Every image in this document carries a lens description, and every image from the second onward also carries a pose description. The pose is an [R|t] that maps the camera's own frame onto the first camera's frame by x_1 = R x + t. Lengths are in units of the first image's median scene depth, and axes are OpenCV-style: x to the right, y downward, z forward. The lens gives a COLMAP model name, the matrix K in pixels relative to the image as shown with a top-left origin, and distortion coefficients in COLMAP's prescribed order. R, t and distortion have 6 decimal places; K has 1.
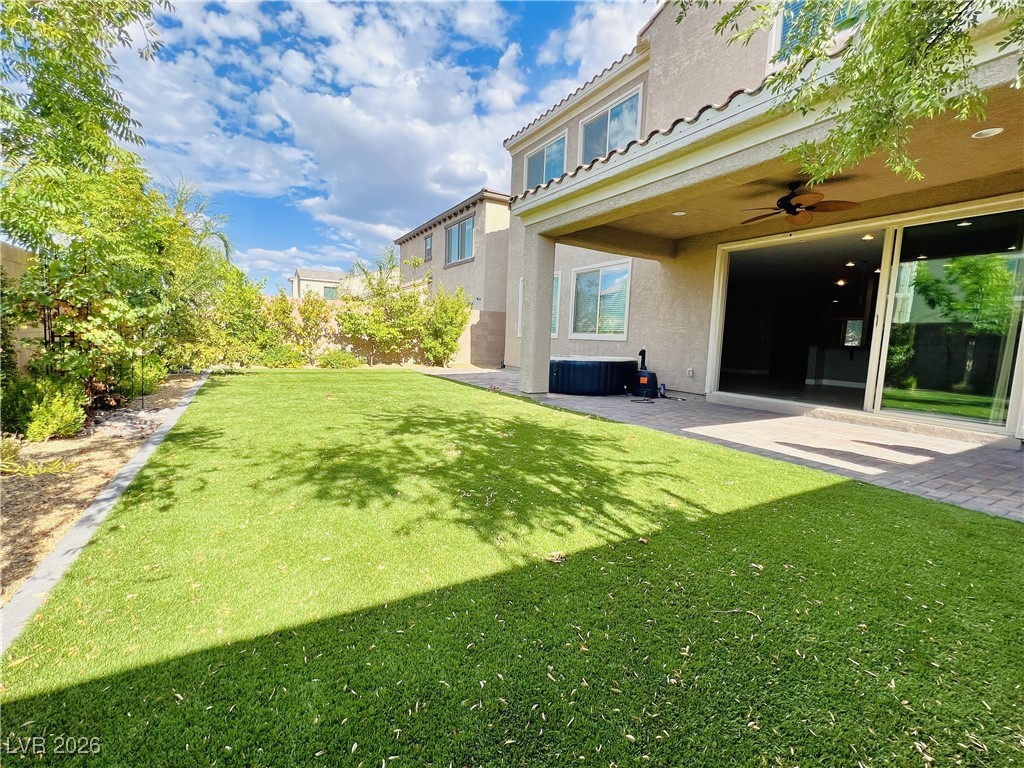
lens RADIAL K [[453.2, 0, 513.3], [0, 453.2, 387.6], [0, 0, 1]] dist [-0.000604, 0.000203]
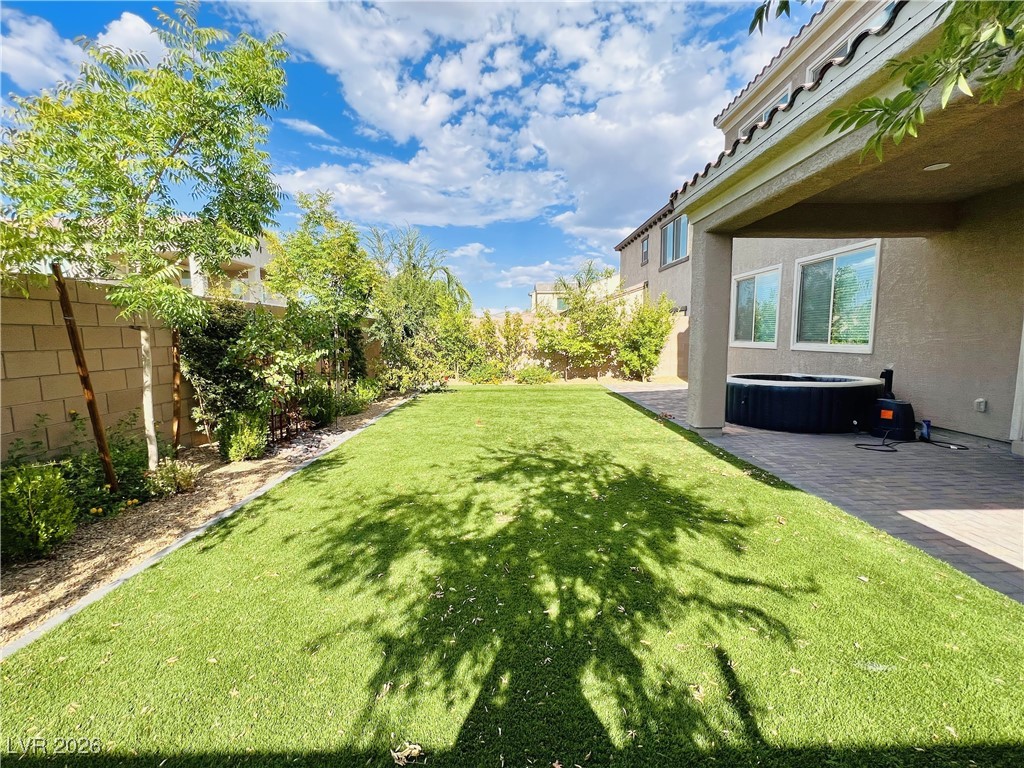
lens RADIAL K [[456.5, 0, 510.0], [0, 456.5, 386.3], [0, 0, 1]] dist [-0.001078, 0.000246]
pose [[0.865104, 0.010383, -0.501485, 0.136411], [-0.014672, 0.999882, -0.004607, -0.046777], [0.501377, 0.011343, 0.865154, 0.105855]]
